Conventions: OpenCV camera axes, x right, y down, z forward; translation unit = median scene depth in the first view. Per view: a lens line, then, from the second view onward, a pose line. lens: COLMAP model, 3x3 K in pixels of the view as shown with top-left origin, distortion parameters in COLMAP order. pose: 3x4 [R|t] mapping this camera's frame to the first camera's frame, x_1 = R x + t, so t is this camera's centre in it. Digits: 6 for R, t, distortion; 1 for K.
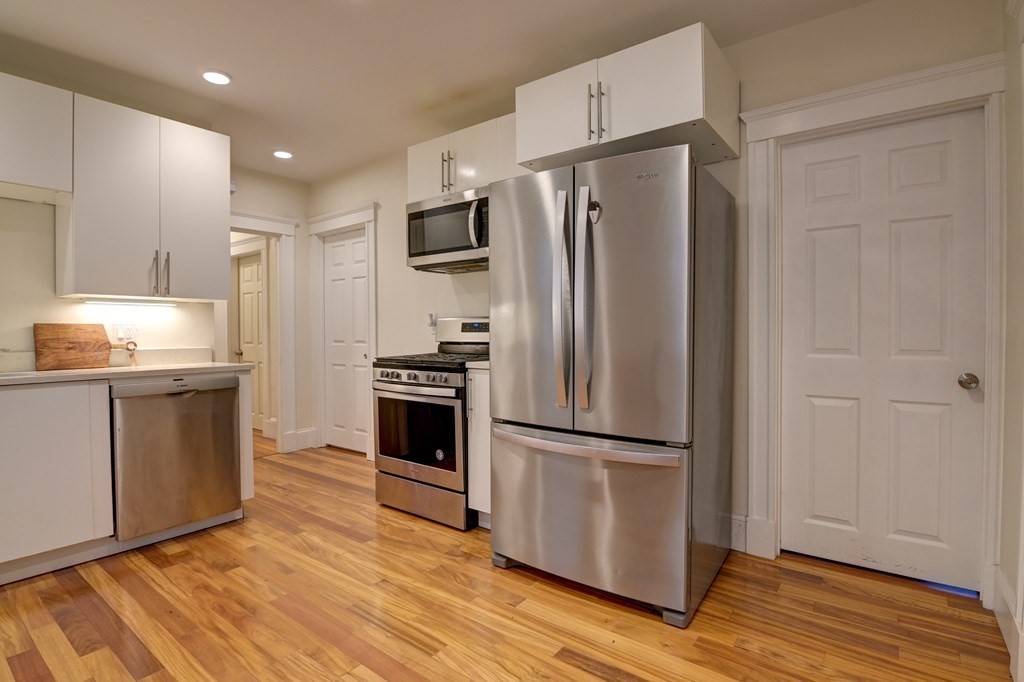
lens RADIAL K [[499.8, 0, 513.1], [0, 499.8, 335.4], [0, 0, 1]] dist [-0.009628, -0.008273]
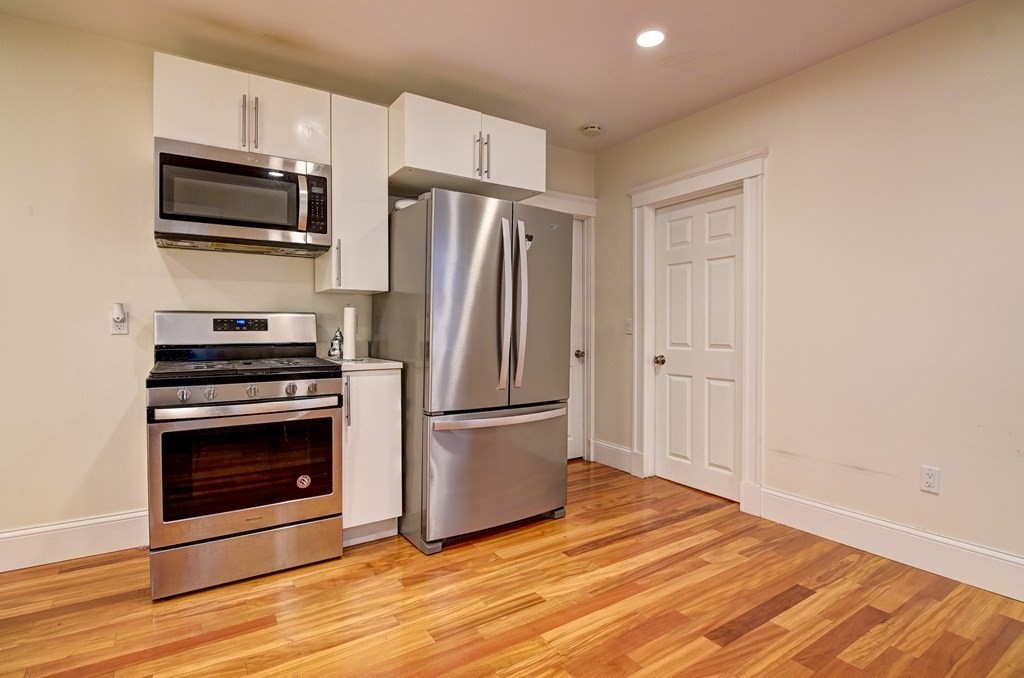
lens RADIAL K [[499.8, 0, 508.7], [0, 499.8, 335.5], [0, 0, 1]] dist [-0.009628, -0.008273]
pose [[0.344578, -0.012081, 0.938680, -0.846890], [0.010809, 0.999902, 0.008901, -0.002700], [-0.938696, 0.007079, 0.344675, 0.431178]]
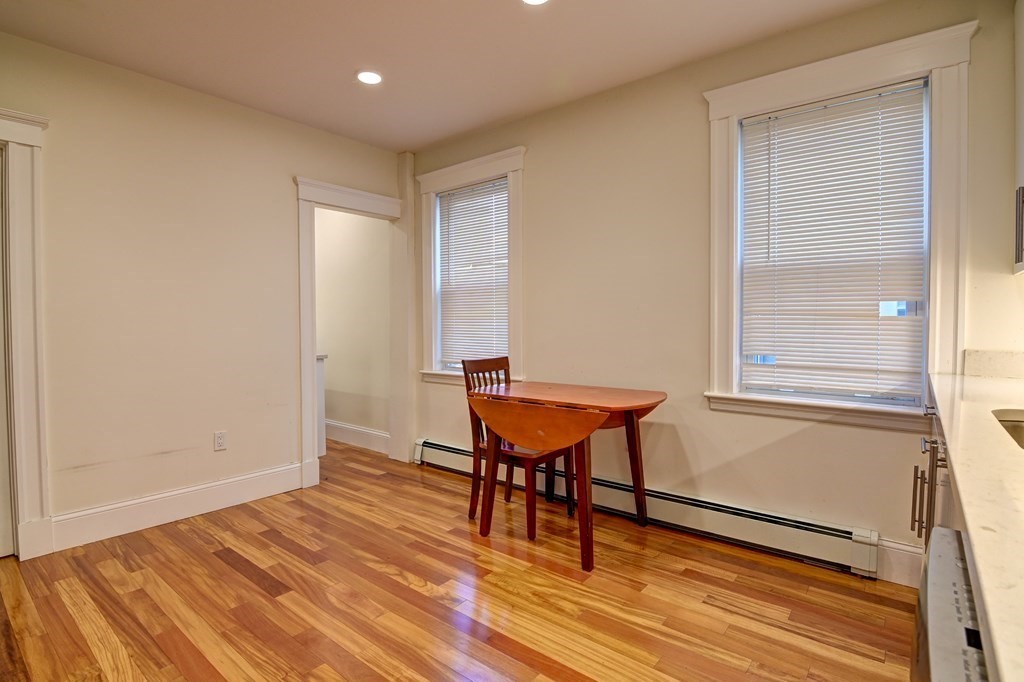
lens RADIAL K [[499.8, 0, 514.6], [0, 499.8, 334.1], [0, 0, 1]] dist [-0.009628, -0.008273]
pose [[-0.999374, 0.008576, 0.034317, -0.528028], [0.009649, 0.999466, 0.031220, -0.016585], [-0.034031, 0.031531, -0.998923, 1.172911]]
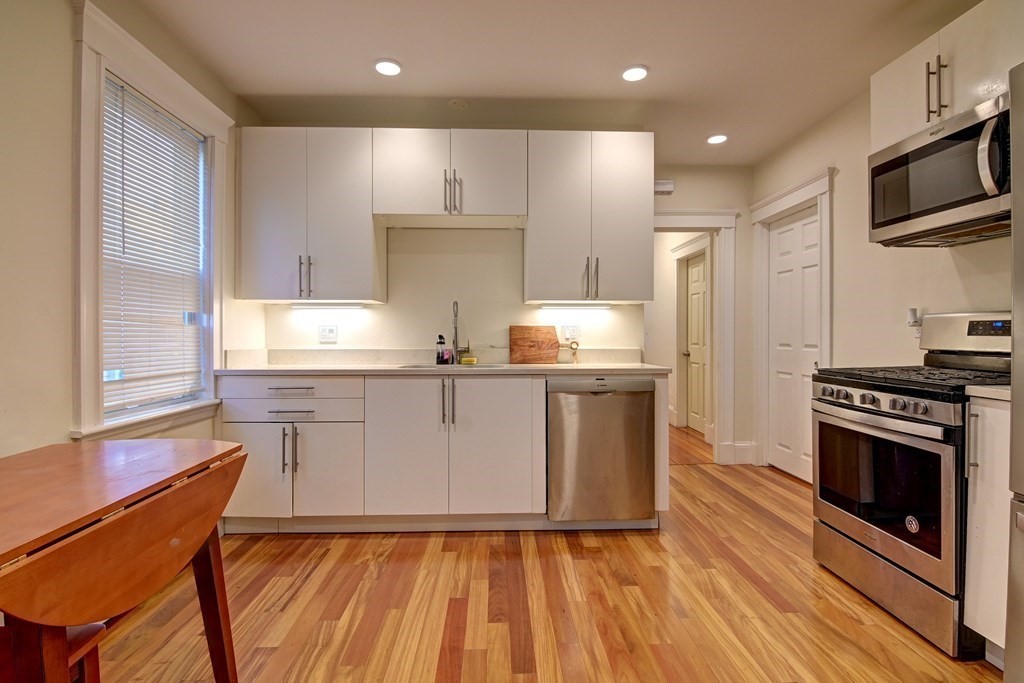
lens RADIAL K [[499.8, 0, 516.9], [0, 499.8, 336.5], [0, 0, 1]] dist [-0.009628, -0.008273]
pose [[0.636356, 0.010794, -0.771320, 0.019755], [-0.009914, 0.999934, 0.005814, -0.004535], [0.771332, 0.003947, 0.636421, 0.204535]]
